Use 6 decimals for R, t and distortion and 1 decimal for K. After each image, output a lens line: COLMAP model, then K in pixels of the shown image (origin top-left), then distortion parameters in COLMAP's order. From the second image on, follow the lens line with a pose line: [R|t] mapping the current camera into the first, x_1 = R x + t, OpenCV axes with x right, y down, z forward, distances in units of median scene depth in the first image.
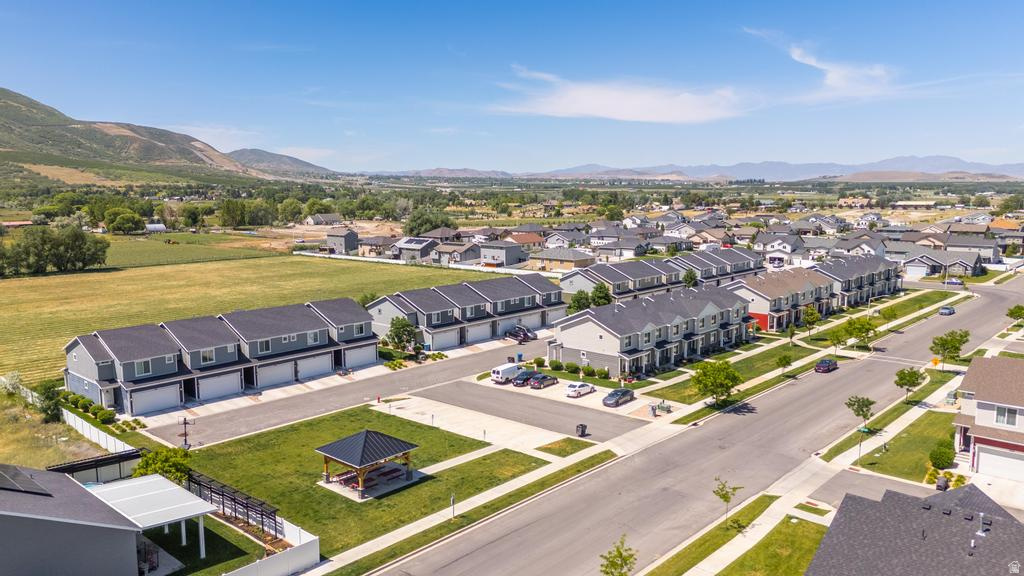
lens RADIAL K [[752.5, 0, 512.0], [0, 752.5, 288.0], [0, 0, 1]] dist [0.051445, -0.063496]
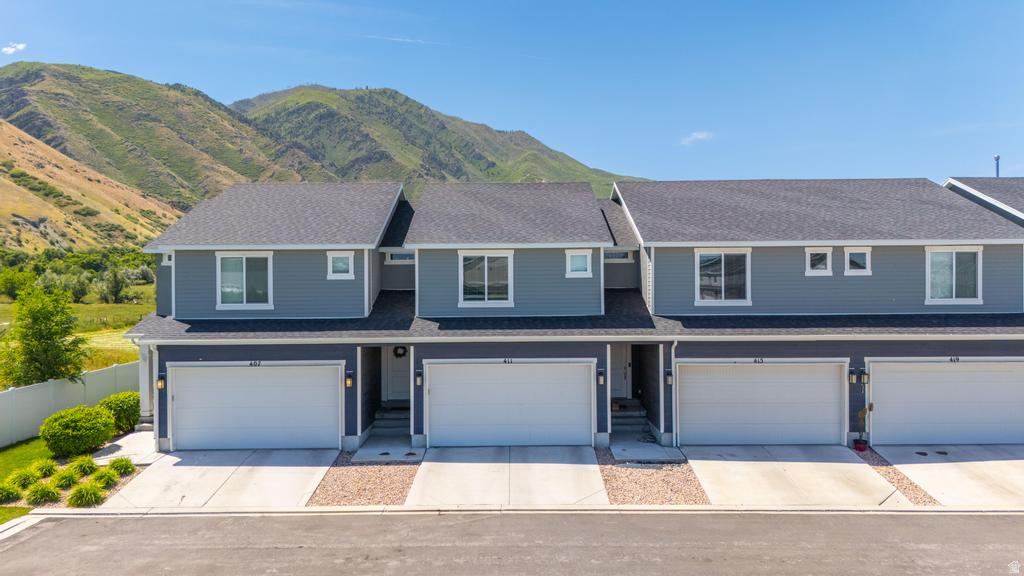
lens RADIAL K [[752.5, 0, 512.0], [0, 752.5, 288.0], [0, 0, 1]] dist [0.051445, -0.063496]
pose [[0.689120, 0.016373, -0.724462, -0.205386], [-0.102128, 0.991961, -0.074727, 0.109029], [0.717414, 0.125484, 0.685252, 0.812349]]
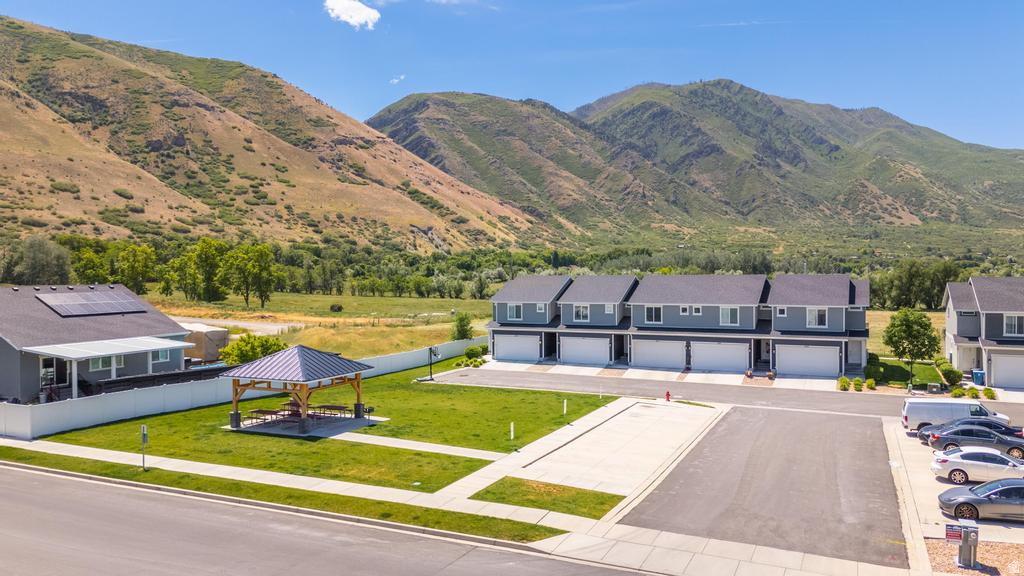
lens RADIAL K [[752.5, 0, 512.0], [0, 752.5, 288.0], [0, 0, 1]] dist [0.051445, -0.063496]
pose [[0.316269, 0.031134, -0.948158, 0.352467], [-0.129405, 0.991535, -0.010606, 0.079945], [0.939802, 0.126051, 0.317621, 0.644322]]
